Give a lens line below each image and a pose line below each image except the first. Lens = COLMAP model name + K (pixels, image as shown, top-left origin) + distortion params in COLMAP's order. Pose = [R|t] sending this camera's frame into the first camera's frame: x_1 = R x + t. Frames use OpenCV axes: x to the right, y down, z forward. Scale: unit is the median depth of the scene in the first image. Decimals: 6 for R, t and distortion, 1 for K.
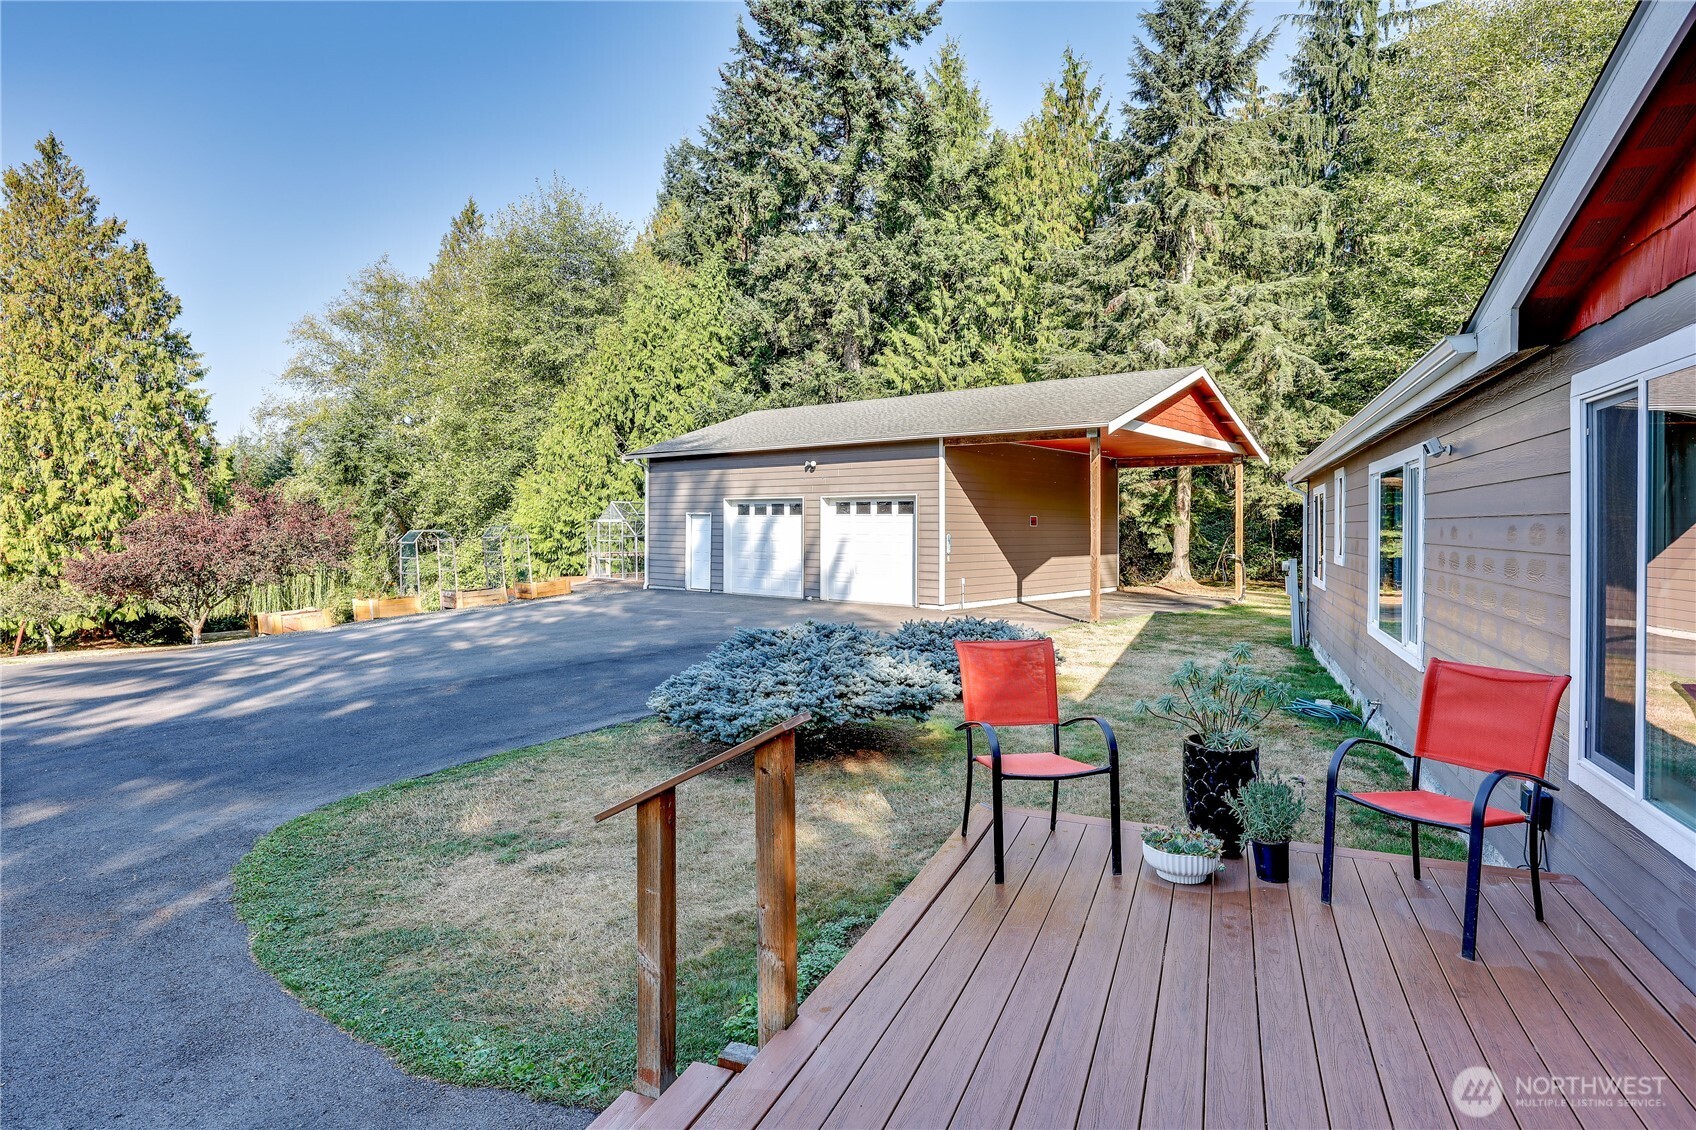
lens RADIAL K [[916.5, 0, 848.8], [0, 916.5, 526.7], [0, 0, 1]] dist [-0.002631, -0.000799]
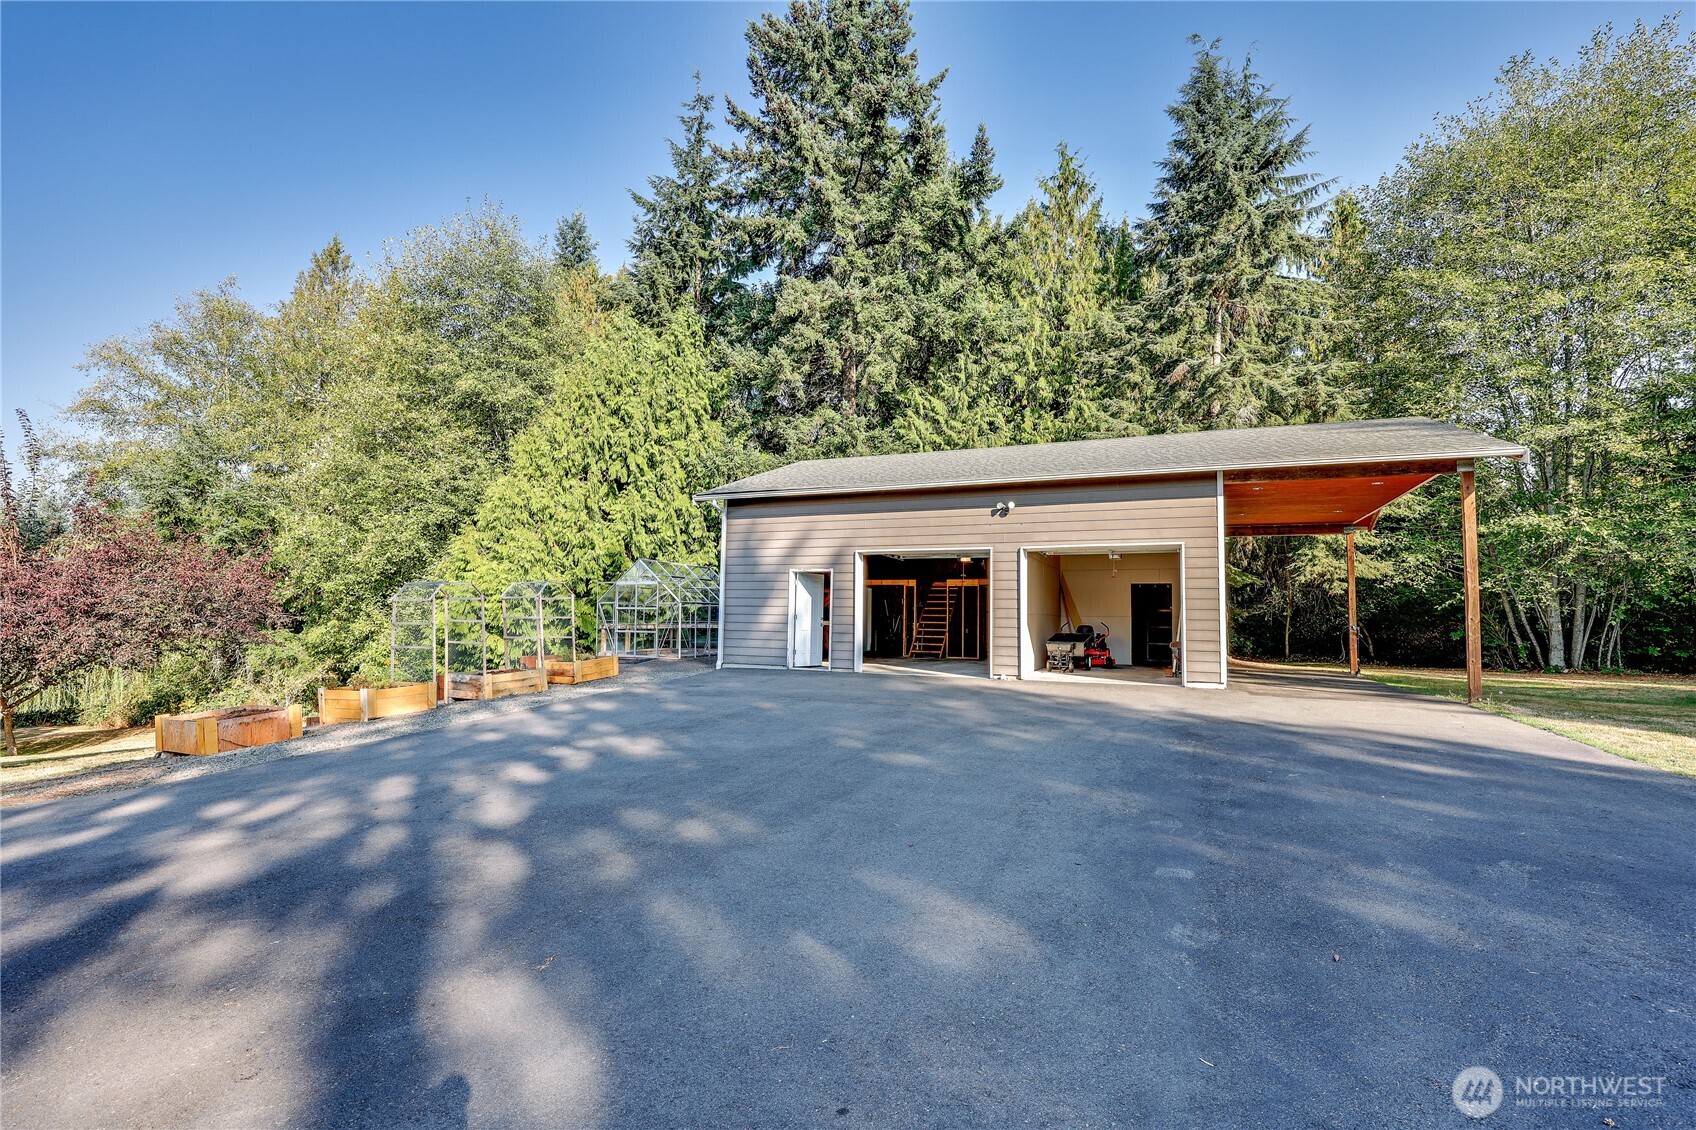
lens RADIAL K [[778.3, 0, 848.2], [0, 778.3, 567.9], [0, 0, 1]] dist [0.000795, -0.000251]
pose [[0.960893, 0.025659, 0.275728, -0.213296], [-0.008287, 0.997916, -0.063986, 0.017451], [-0.276796, 0.059199, 0.959104, 0.238117]]
